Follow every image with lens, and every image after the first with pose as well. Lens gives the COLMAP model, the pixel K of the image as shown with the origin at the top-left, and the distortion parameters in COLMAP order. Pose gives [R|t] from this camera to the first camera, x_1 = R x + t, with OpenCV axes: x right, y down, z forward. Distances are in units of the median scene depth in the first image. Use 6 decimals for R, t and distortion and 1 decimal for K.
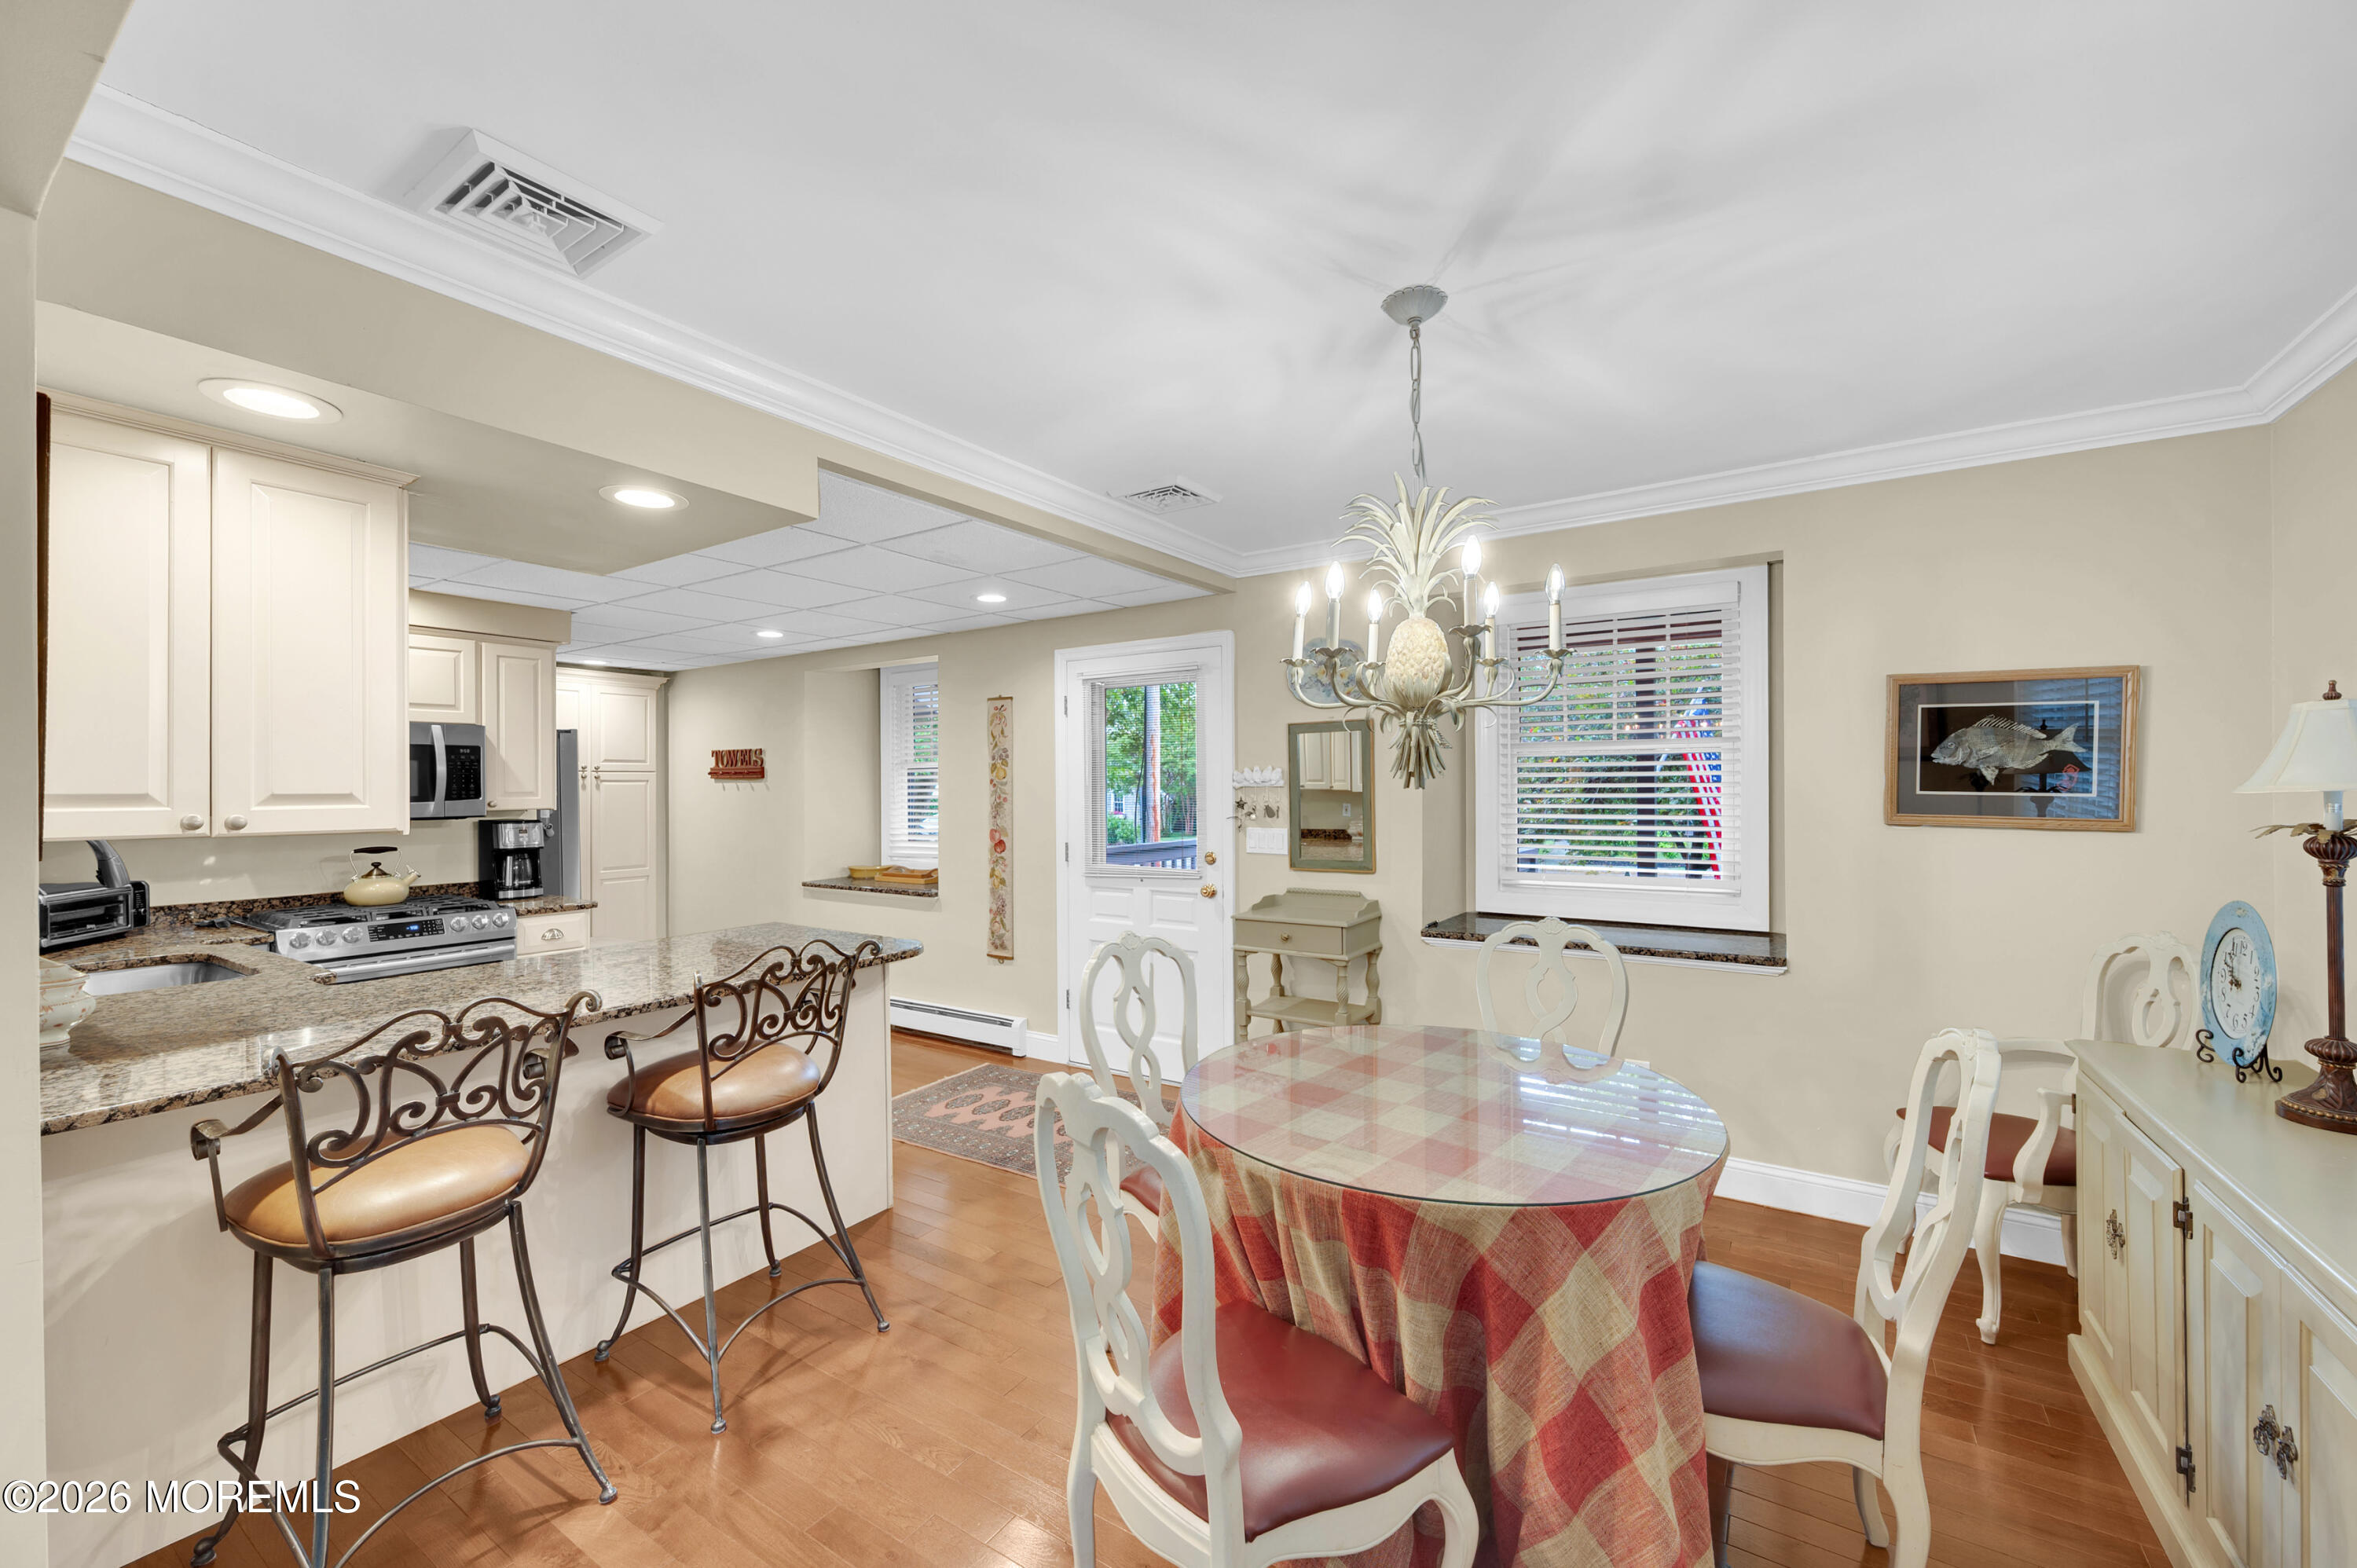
lens RADIAL K [[931.3, 0, 1186.0], [0, 931.3, 785.8], [0, 0, 1]] dist [-0.000043, 0.000191]
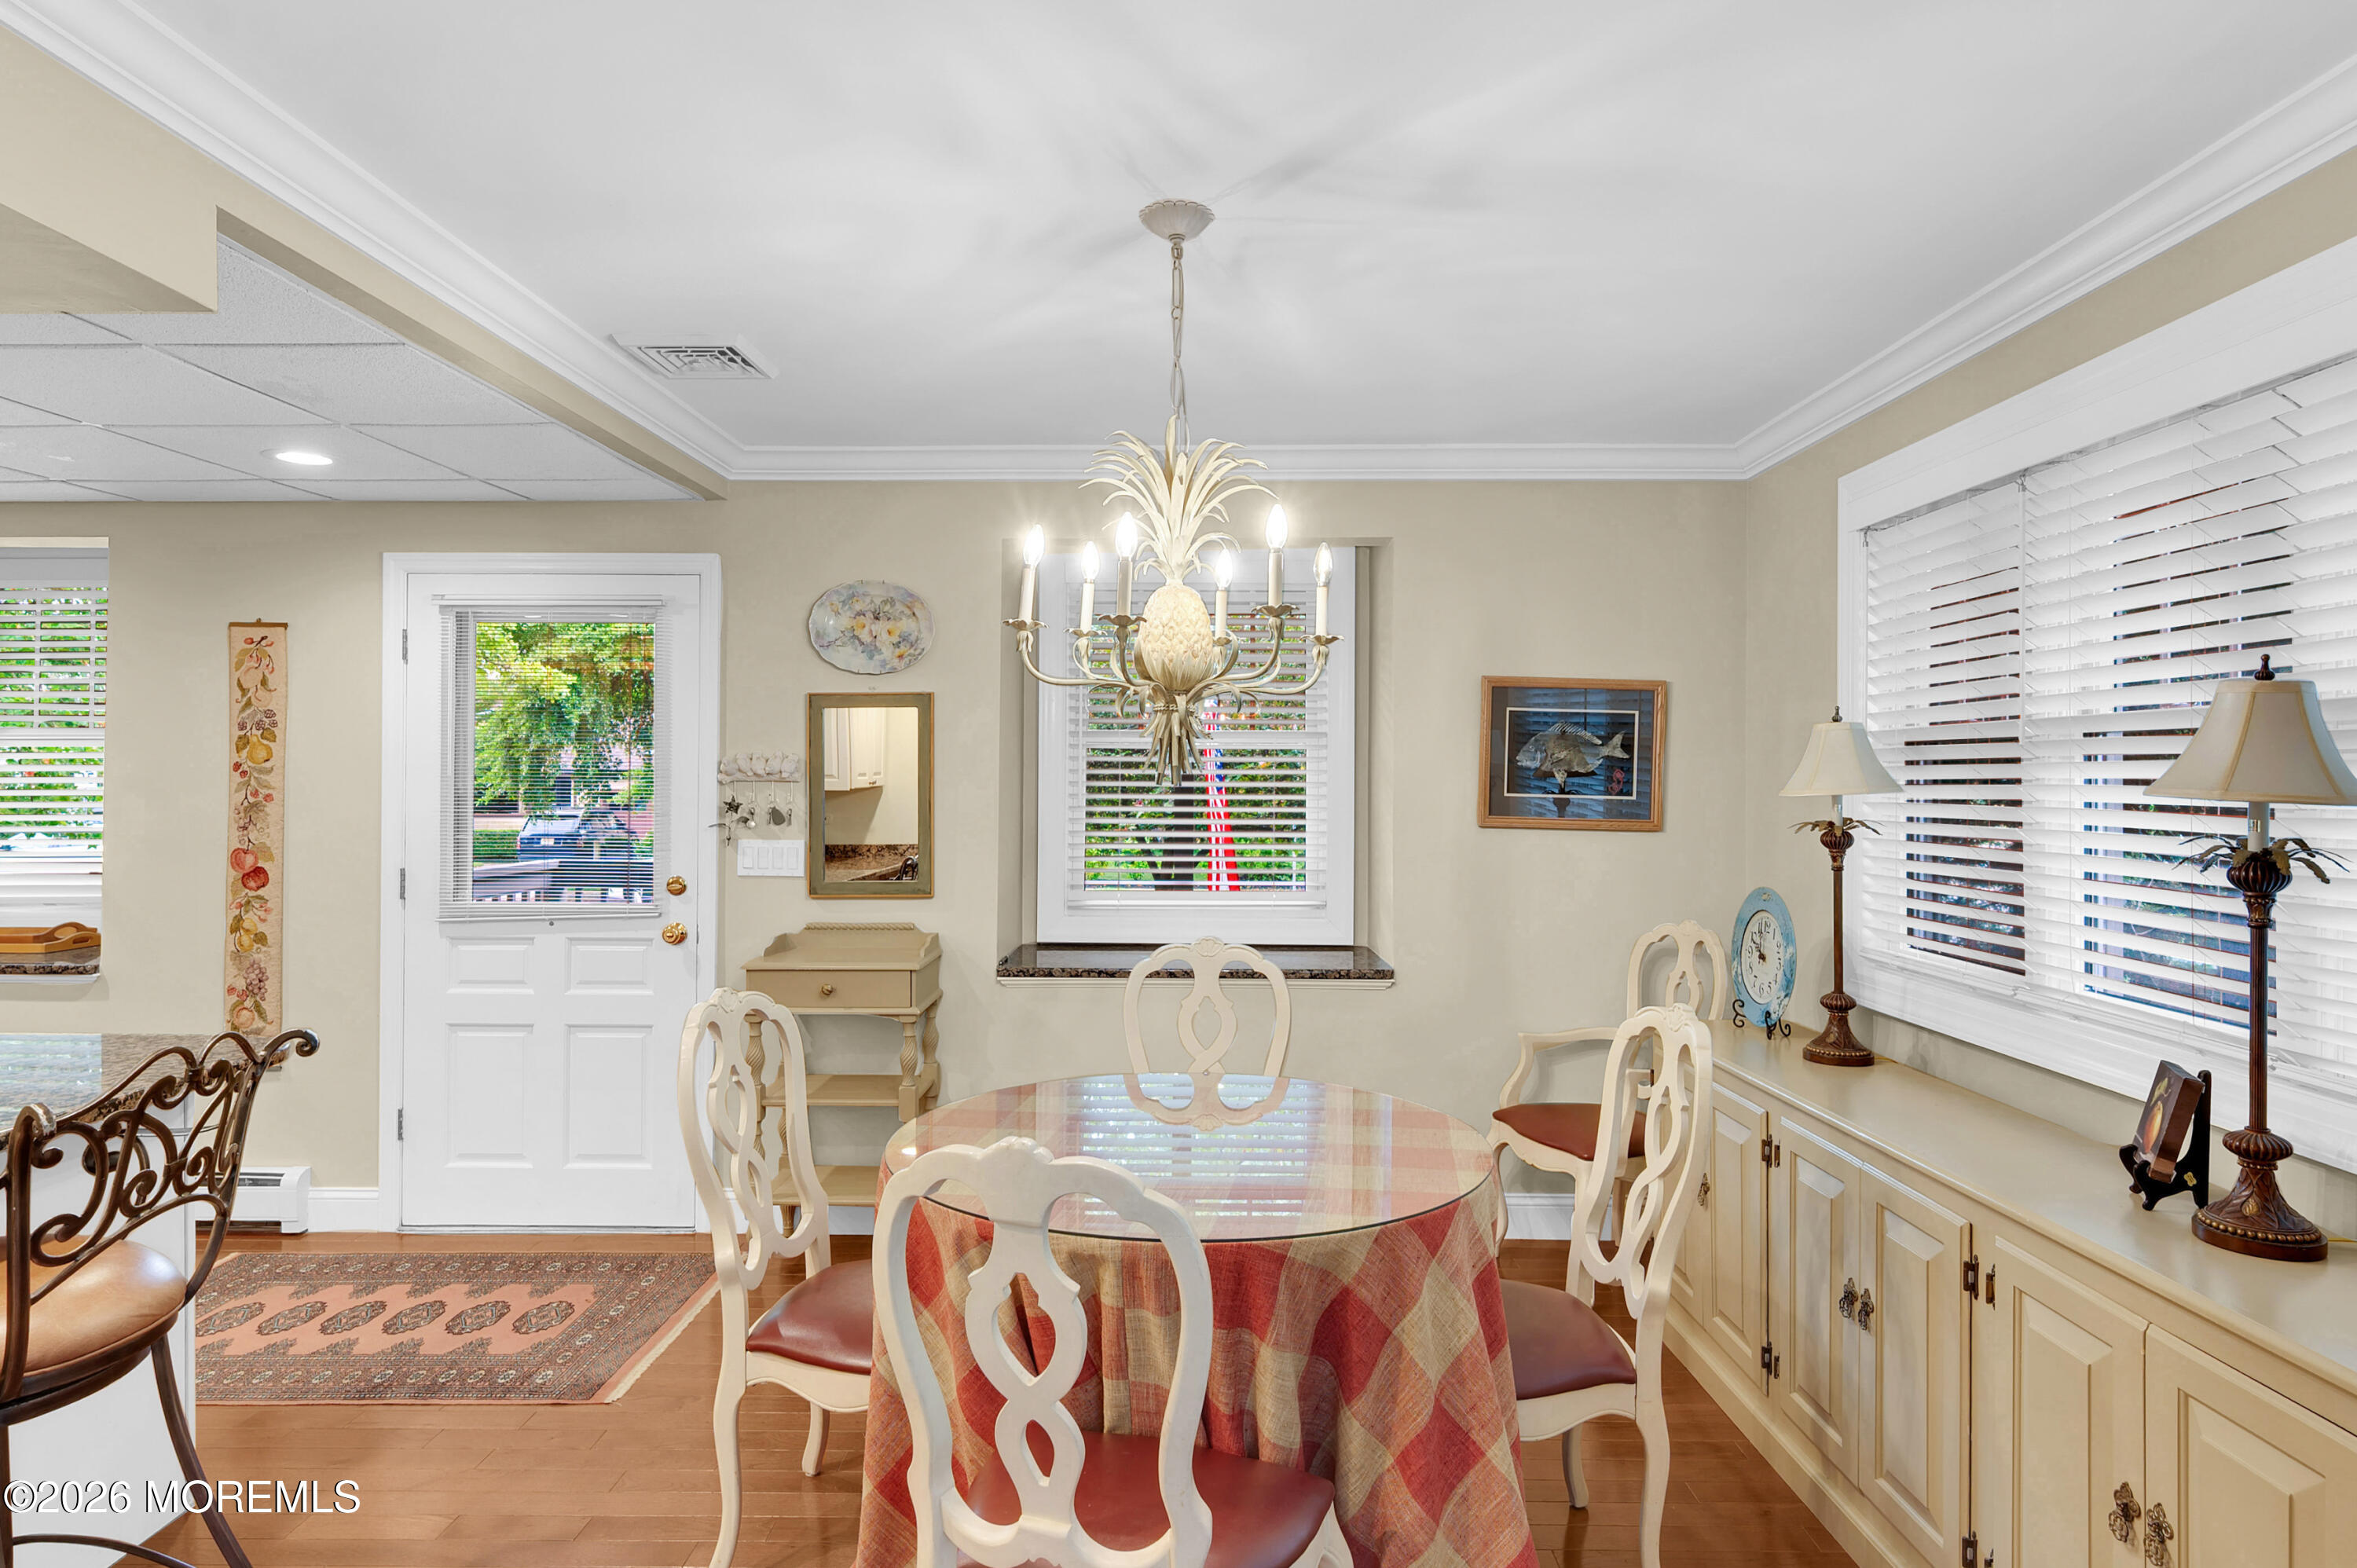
lens RADIAL K [[1326.3, 0, 1175.4], [0, 1326.3, 770.5], [0, 0, 1]] dist [0.002422, -0.001029]
pose [[0.844004, 0.016468, 0.536084, -0.331262], [-0.011258, 0.999852, -0.012991, 0.004281], [-0.536219, 0.004930, 0.844065, -0.019991]]
